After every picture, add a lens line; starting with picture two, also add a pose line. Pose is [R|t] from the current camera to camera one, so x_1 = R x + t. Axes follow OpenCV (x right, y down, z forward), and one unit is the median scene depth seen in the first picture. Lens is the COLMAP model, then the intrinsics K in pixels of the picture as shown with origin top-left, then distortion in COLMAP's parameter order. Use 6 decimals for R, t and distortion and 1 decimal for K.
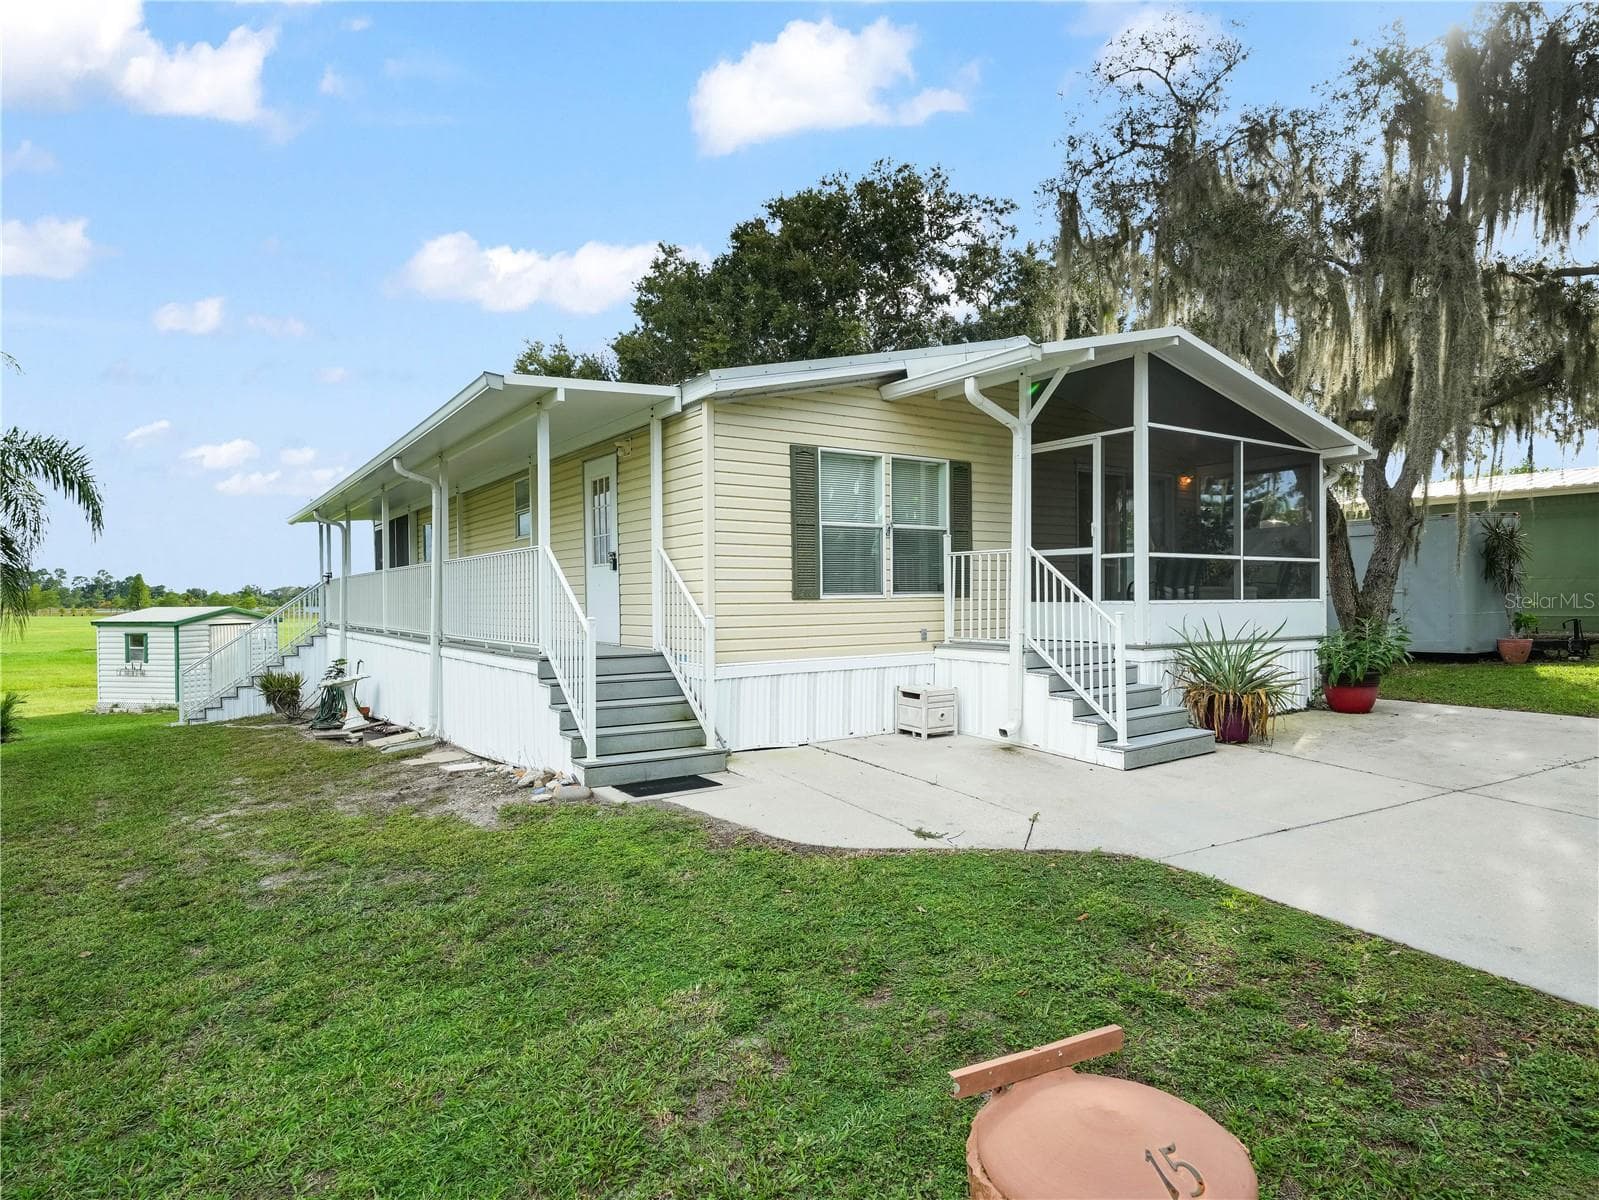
lens RADIAL K [[915.5, 0, 848.3], [0, 915.5, 601.9], [0, 0, 1]] dist [-0.000482, -0.000271]
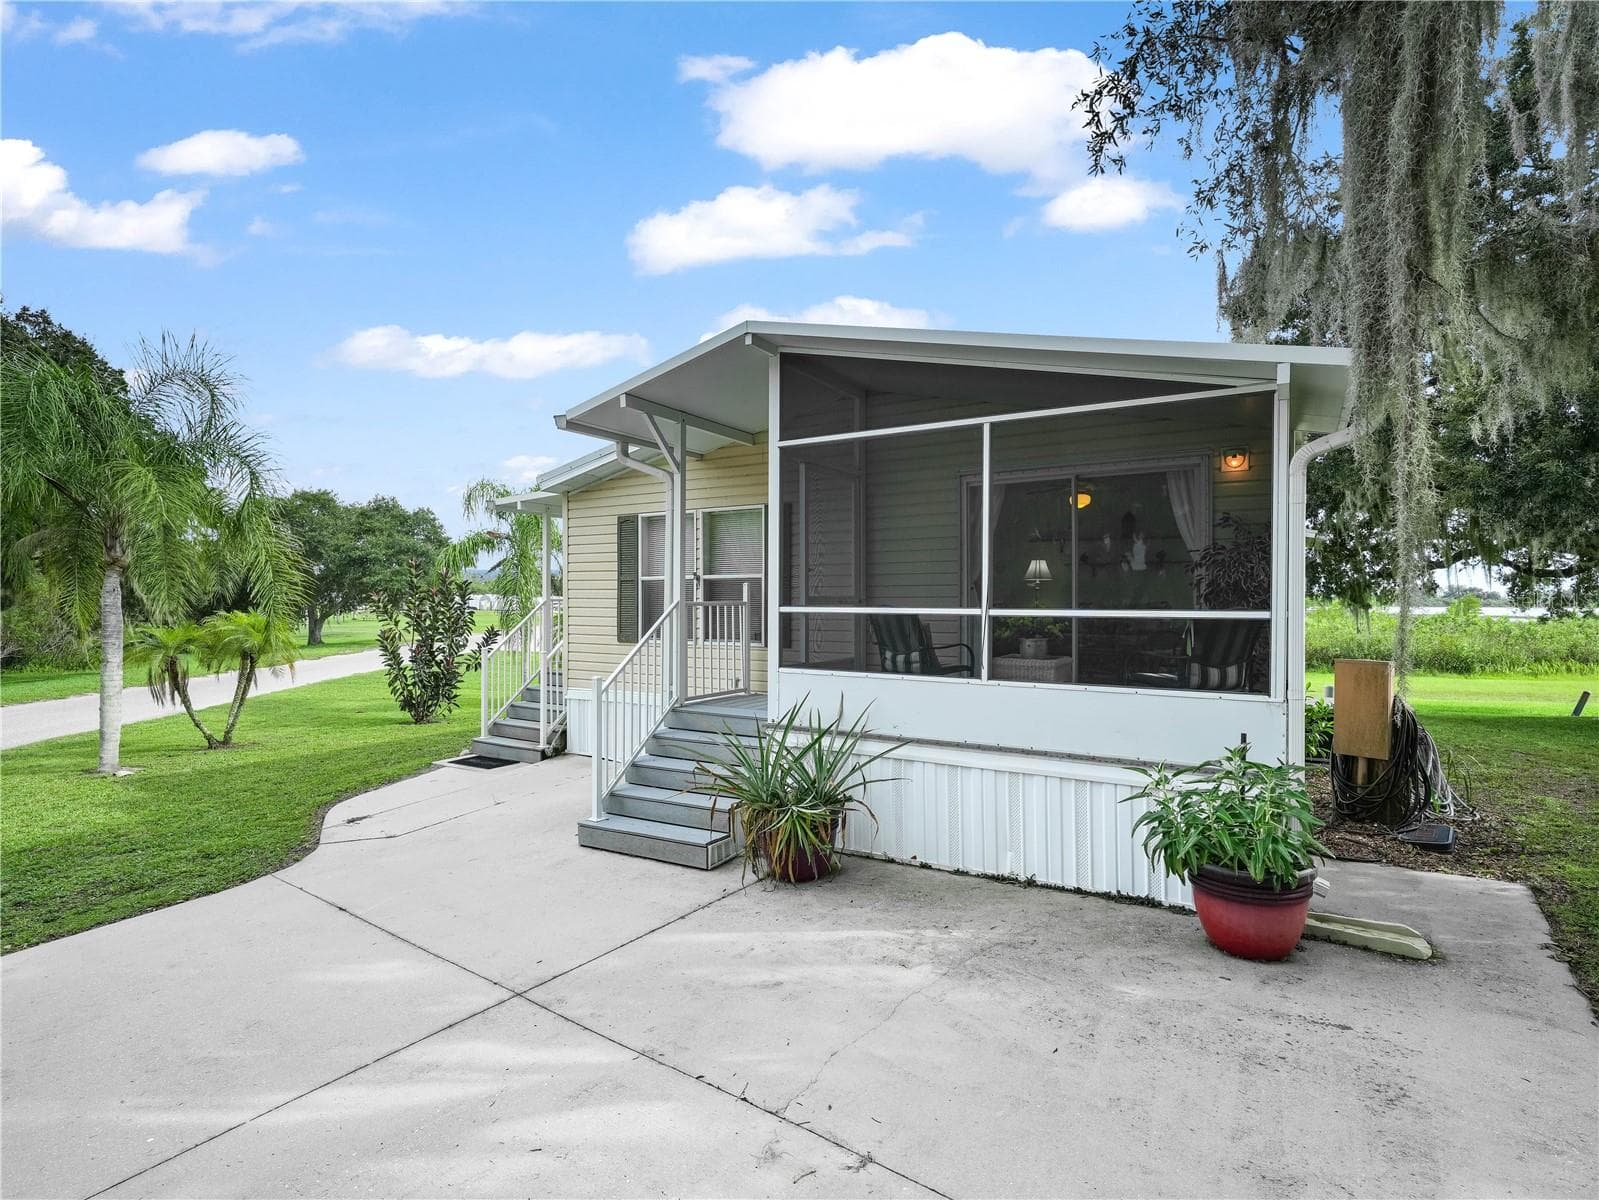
lens RADIAL K [[850.9, 0, 780.1], [0, 850.9, 596.5], [0, 0, 1]] dist [0.003010, -0.000035]
pose [[0.368110, 0.006896, -0.929757, 1.037738], [-0.011274, 0.999932, 0.002953, -0.066876], [0.929714, 0.009395, 0.368163, 0.750526]]
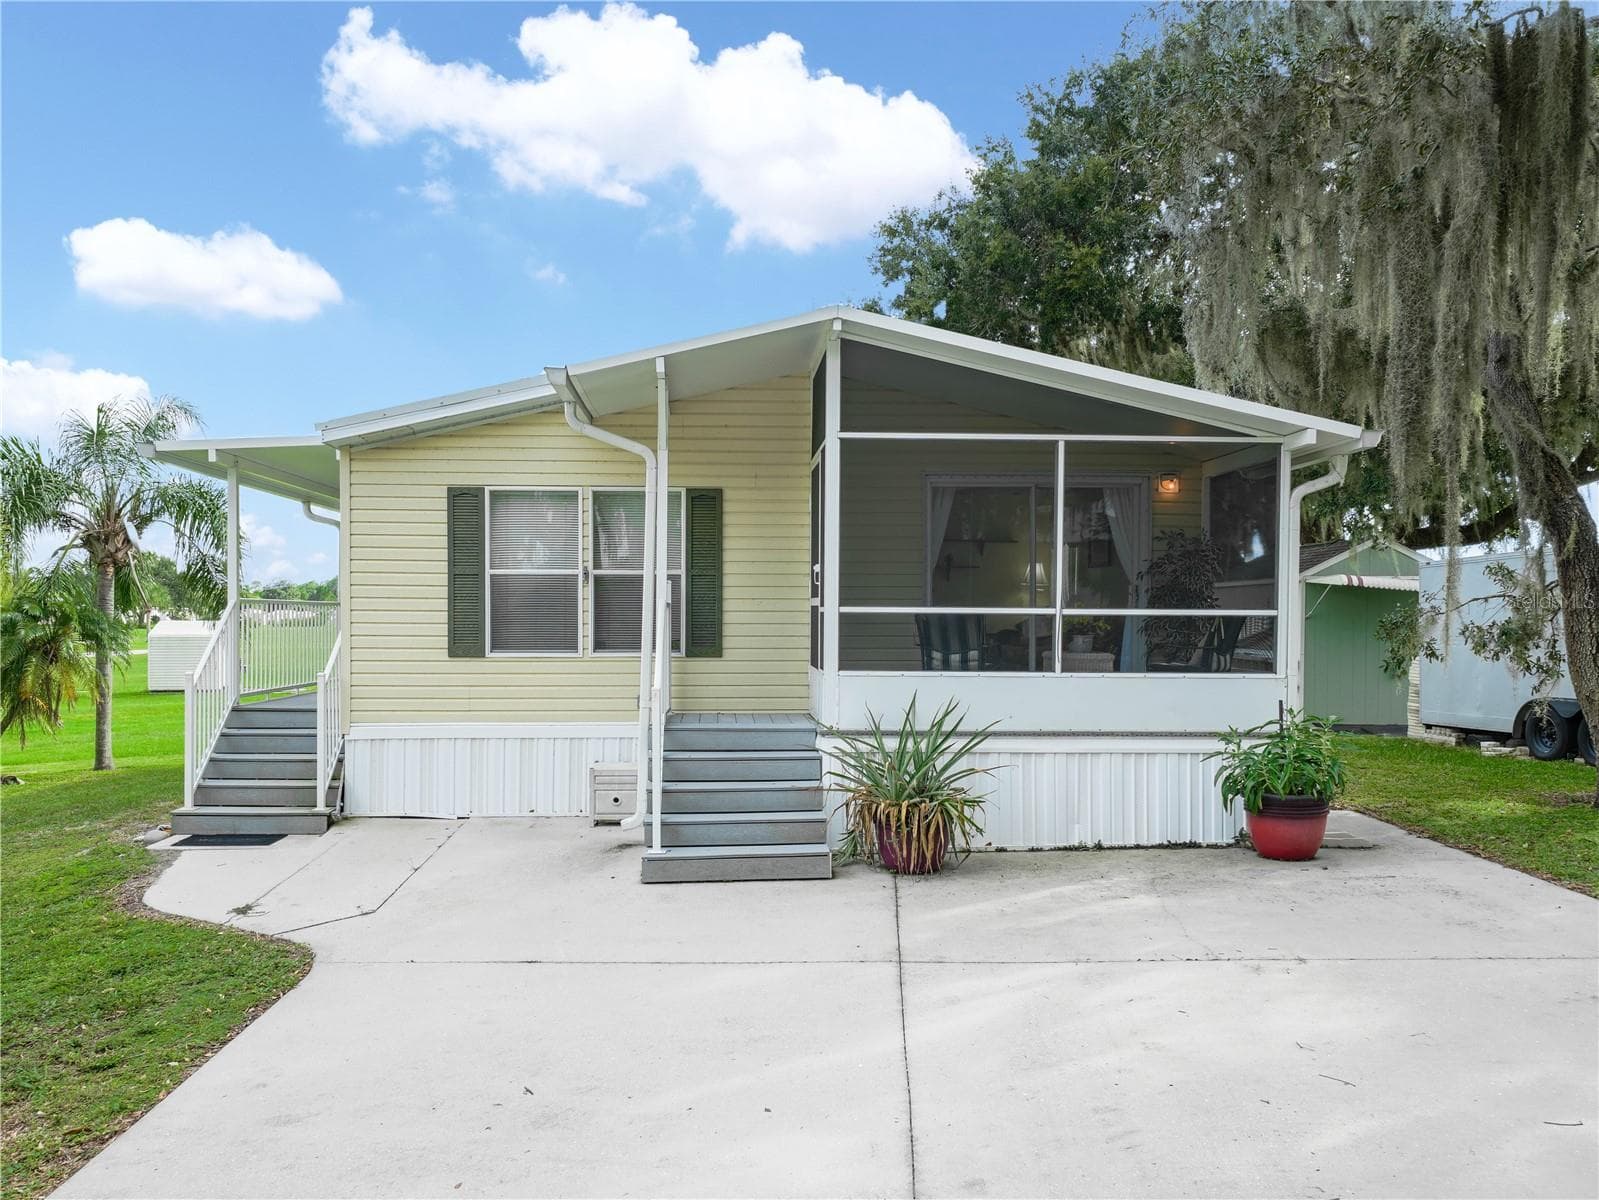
lens RADIAL K [[1318.0, 0, 840.8], [0, 1318.0, 629.8], [0, 0, 1]] dist [0.029735, -0.006369]
pose [[0.848307, 0.019476, -0.529146, 0.925002], [-0.016476, 0.999810, 0.010387, -0.047754], [0.529248, -0.000093, 0.848467, 0.088355]]
